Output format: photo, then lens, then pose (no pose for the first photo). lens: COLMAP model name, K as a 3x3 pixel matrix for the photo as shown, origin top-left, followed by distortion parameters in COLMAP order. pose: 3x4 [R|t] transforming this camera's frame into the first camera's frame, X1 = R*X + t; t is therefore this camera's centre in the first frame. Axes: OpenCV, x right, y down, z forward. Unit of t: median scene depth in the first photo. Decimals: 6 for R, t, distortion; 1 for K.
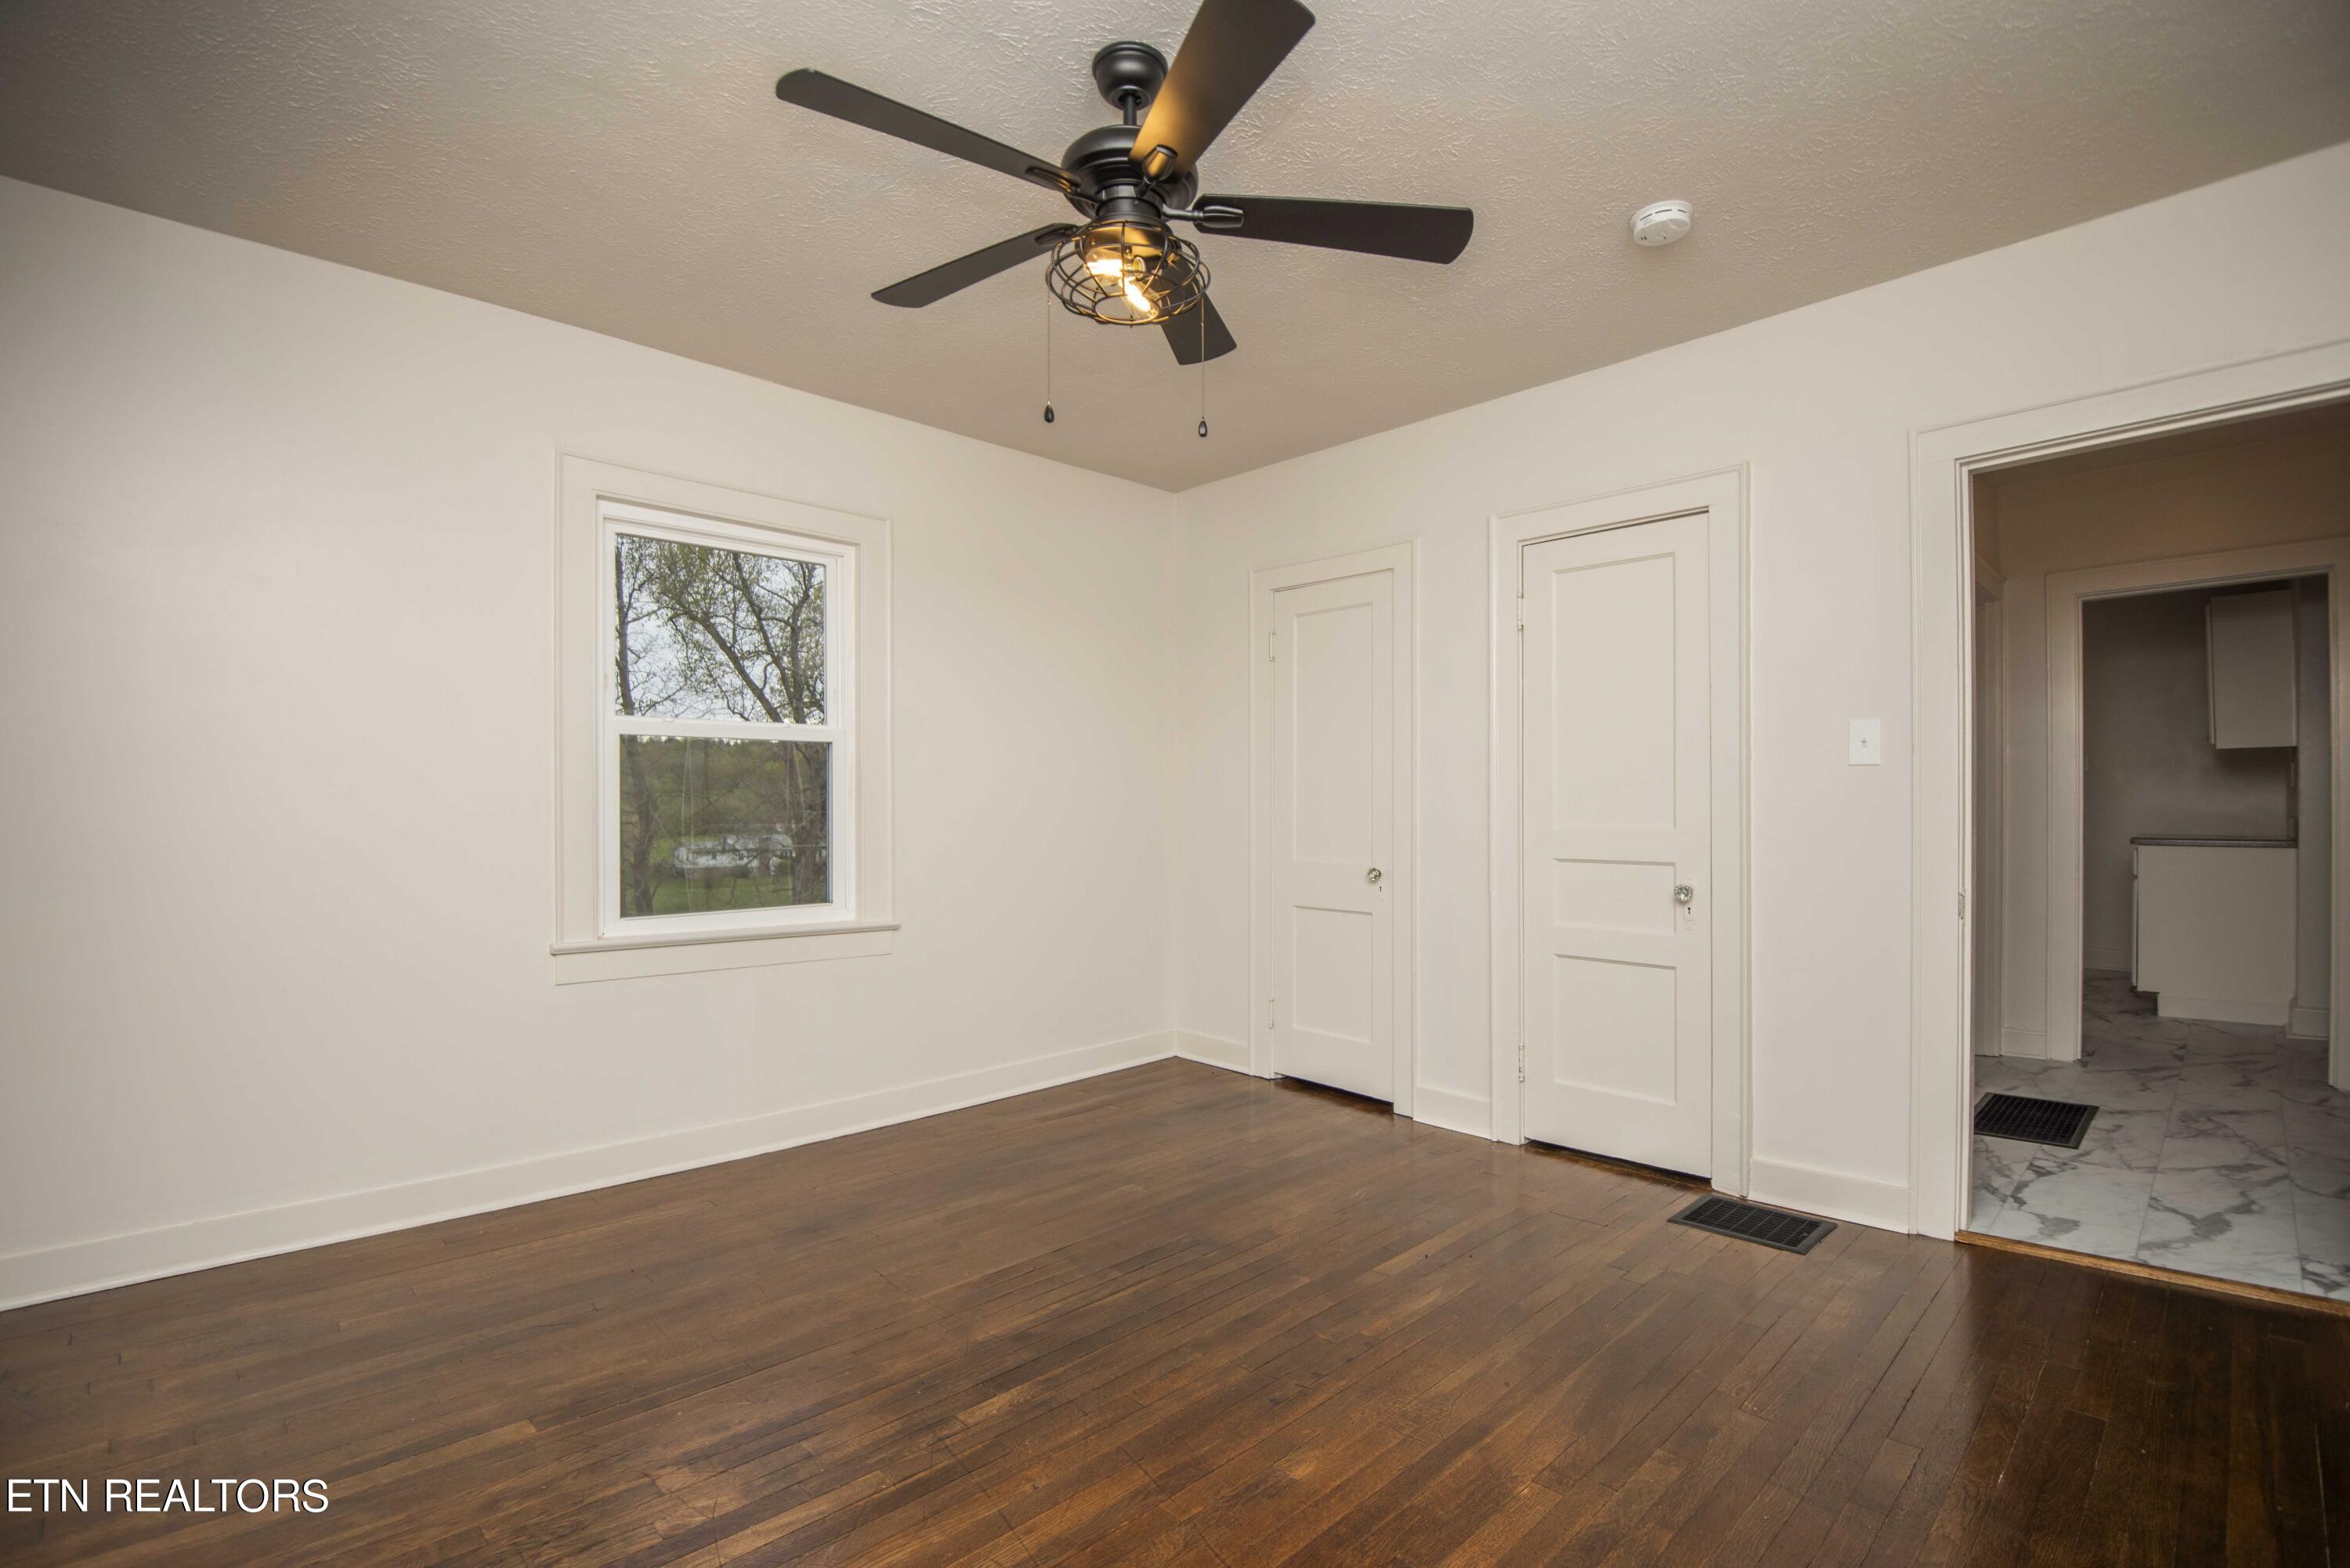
lens RADIAL K [[1073.4, 0, 1177.4], [0, 1073.4, 794.5], [0, 0, 1]] dist [0.009733, -0.036065]
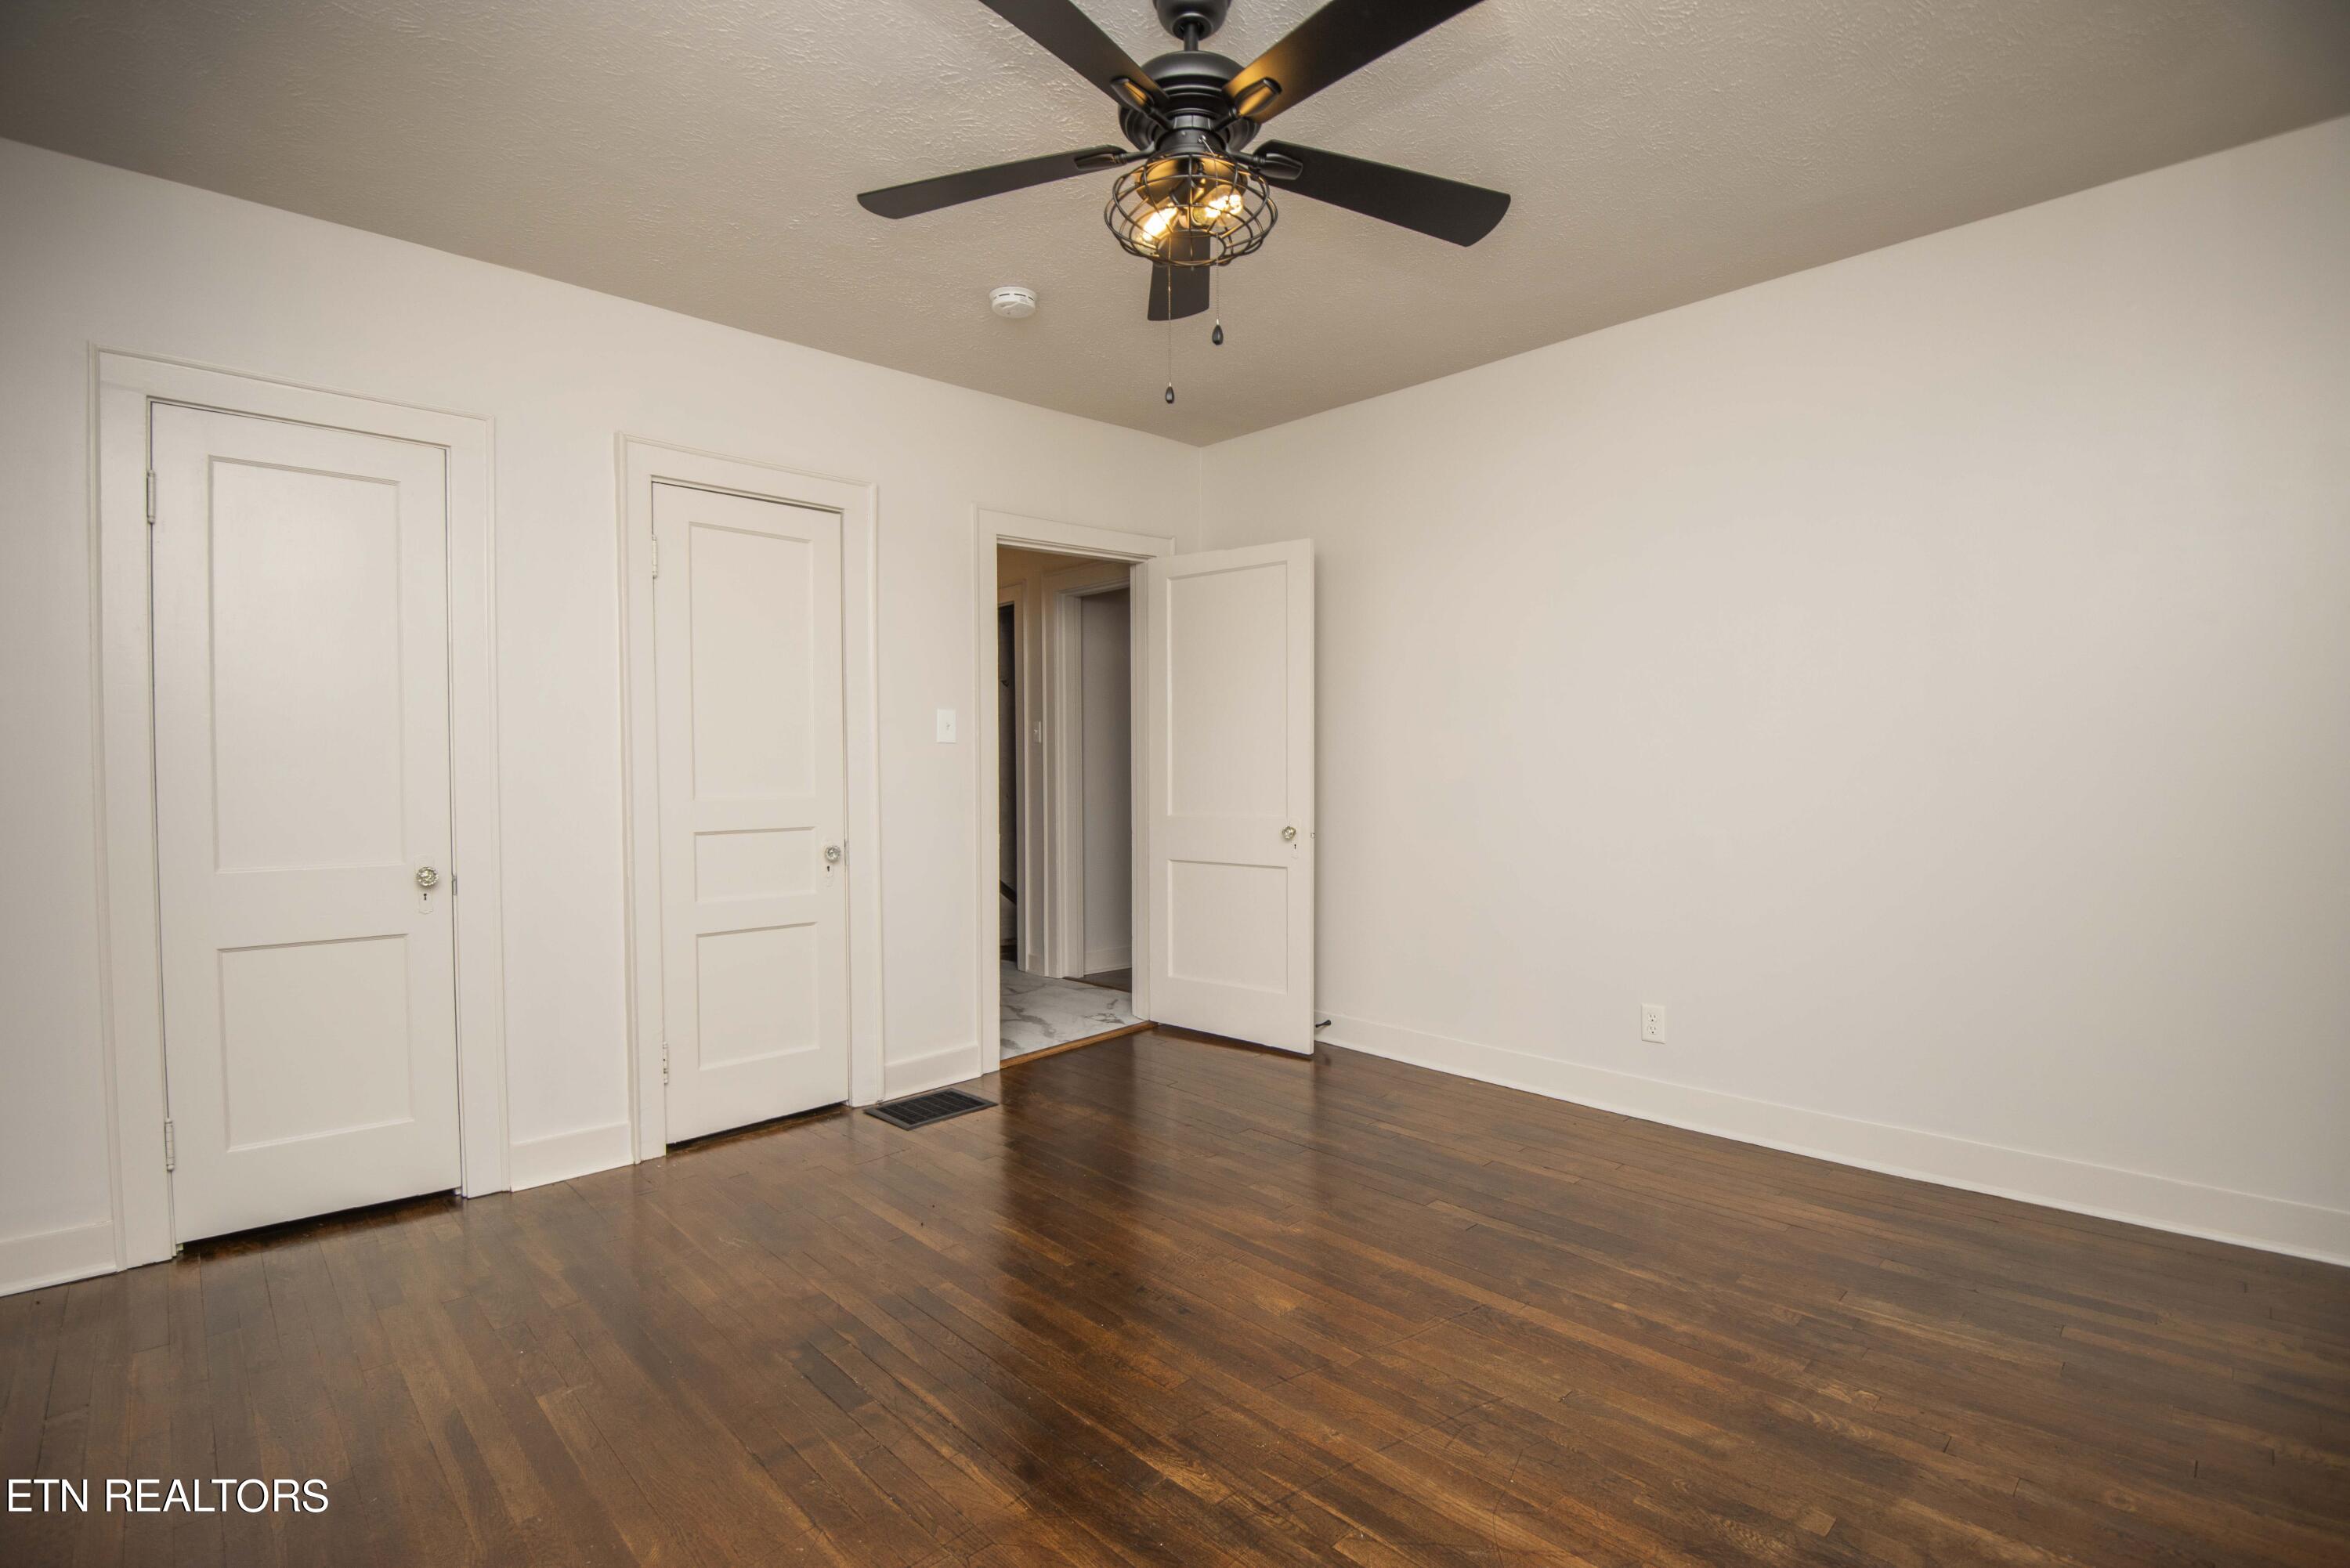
lens RADIAL K [[1073.4, 0, 1177.4], [0, 1073.4, 794.5], [0, 0, 1]] dist [0.009733, -0.036065]
pose [[0.006228, -0.021042, 0.999759, -0.779389], [-0.000921, 0.999778, 0.021049, 0.008844], [-0.999980, -0.001052, 0.006208, 0.778300]]
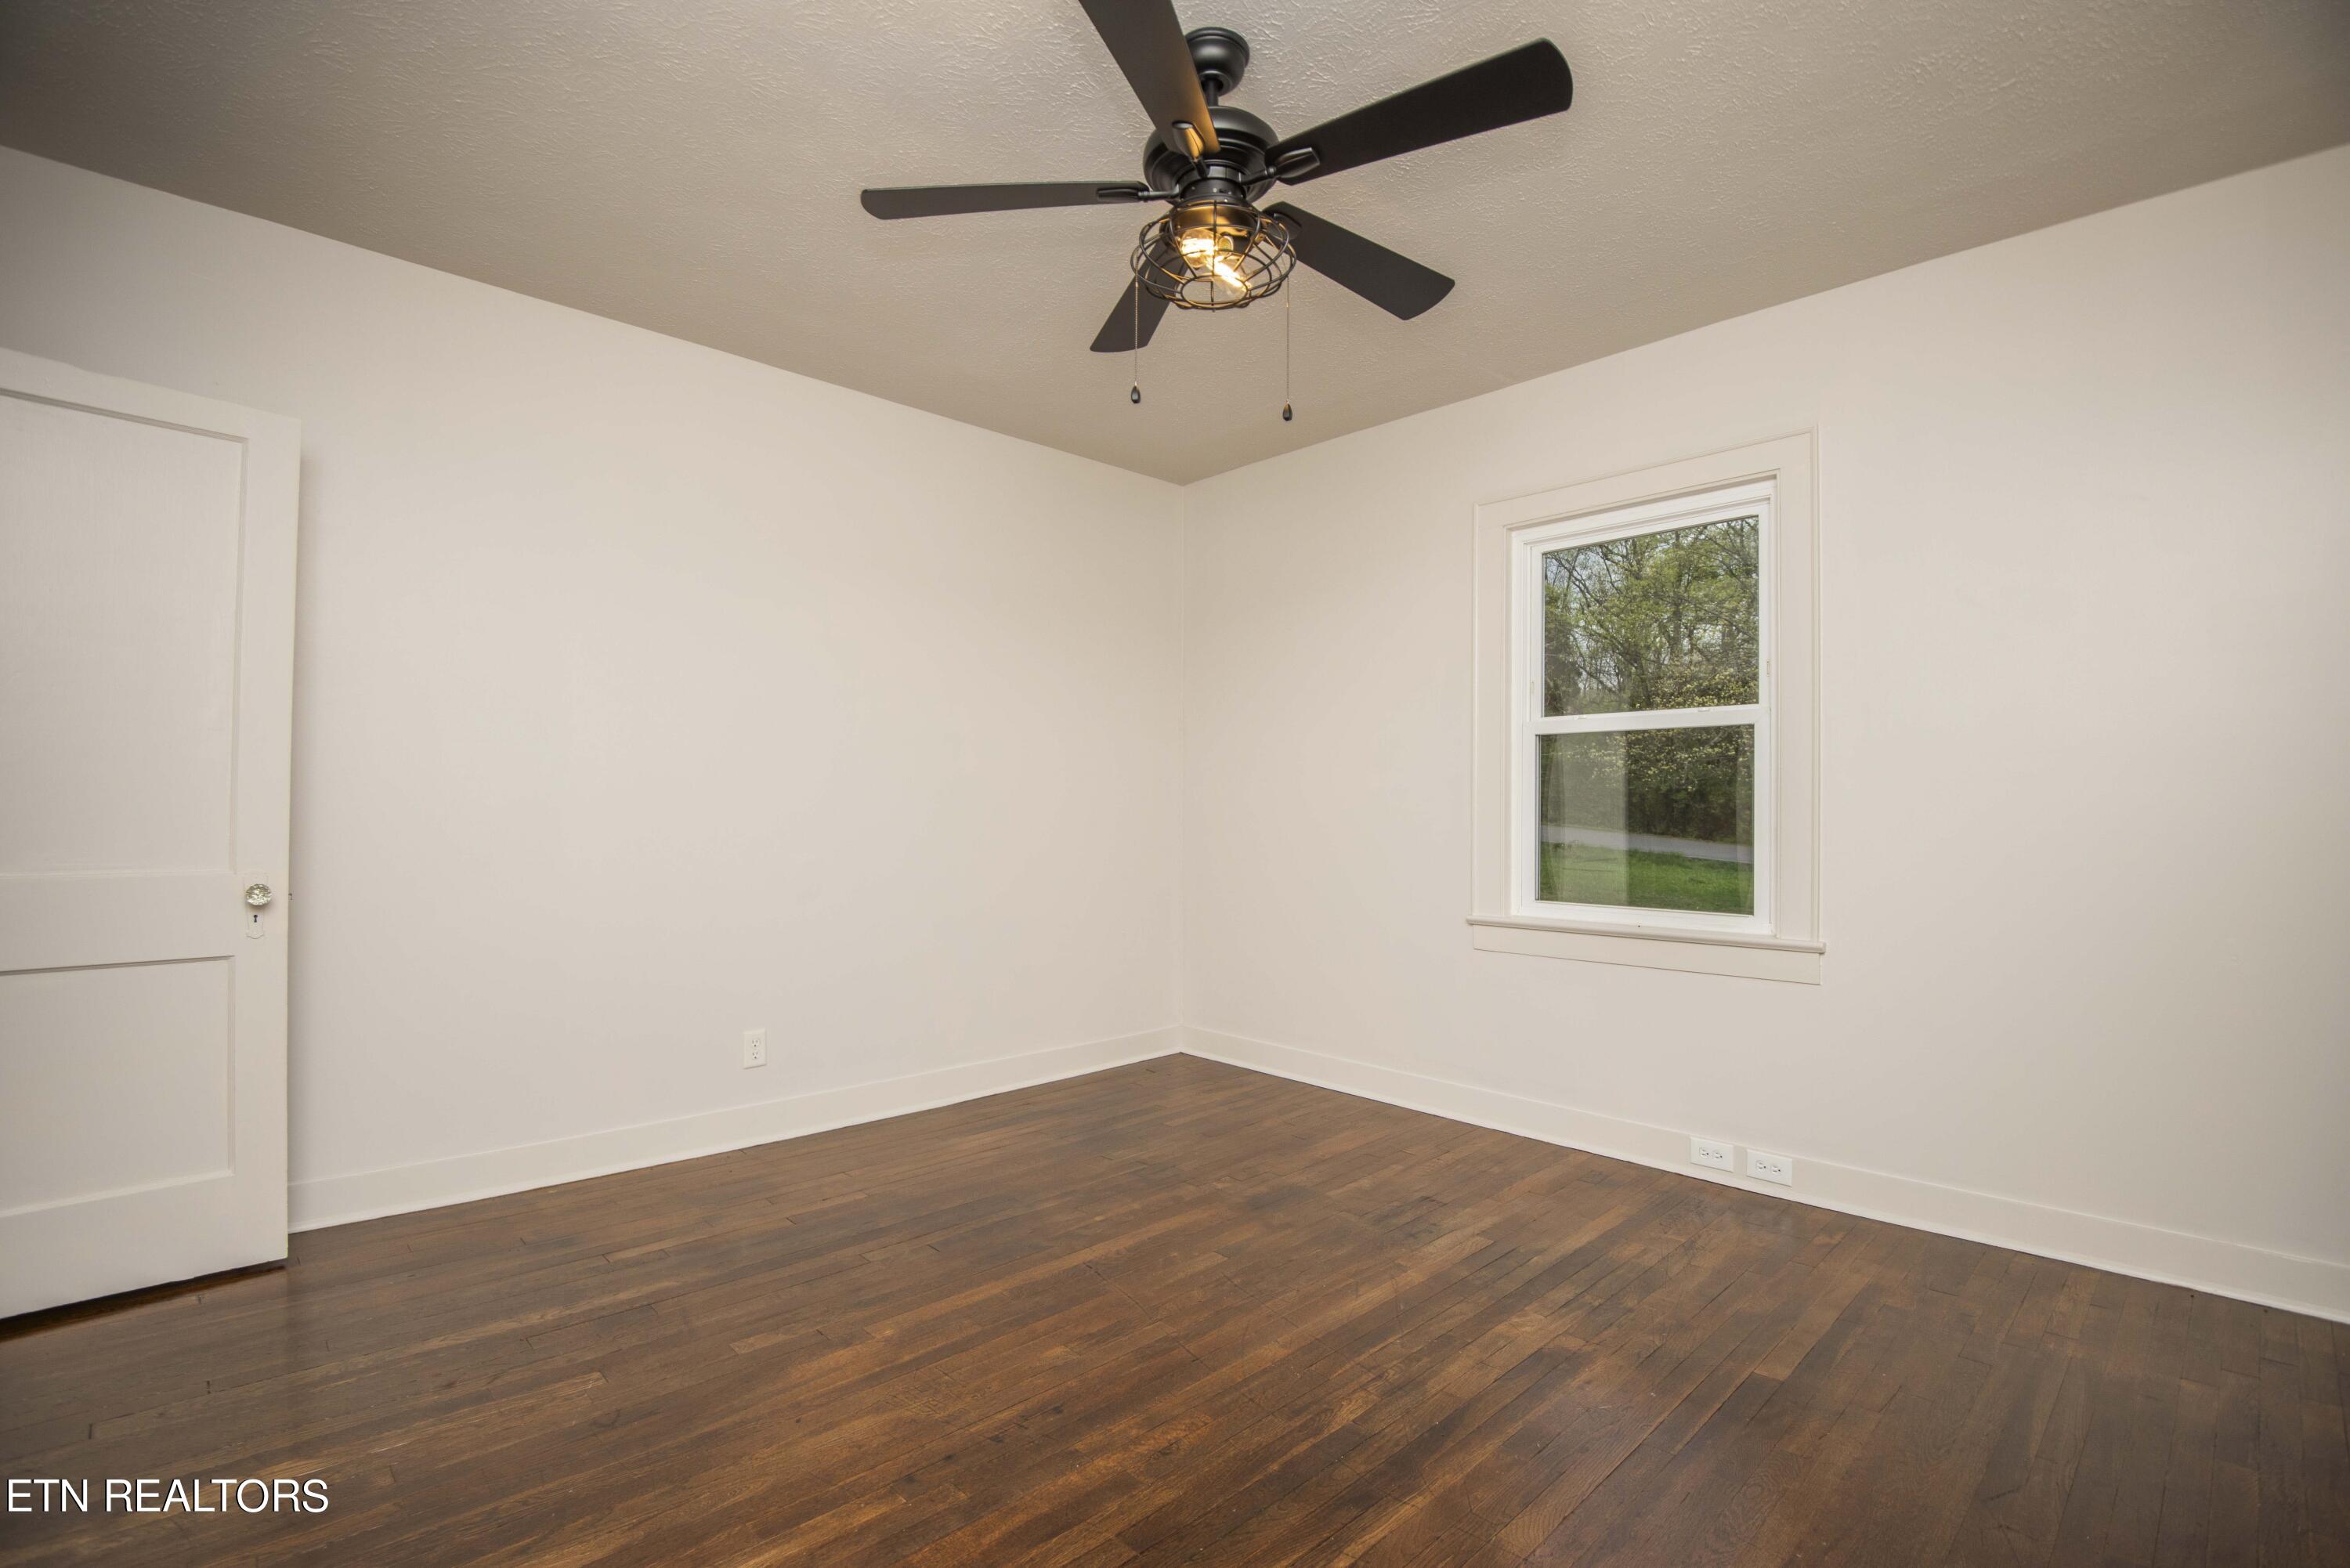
lens RADIAL K [[1073.4, 0, 1177.4], [0, 1073.4, 794.5], [0, 0, 1]] dist [0.009733, -0.036065]
pose [[-0.999962, -0.002917, 0.008198, -0.017708], [-0.003117, 0.999695, -0.024485, 0.029603], [-0.008124, -0.024509, -0.999667, 1.534979]]
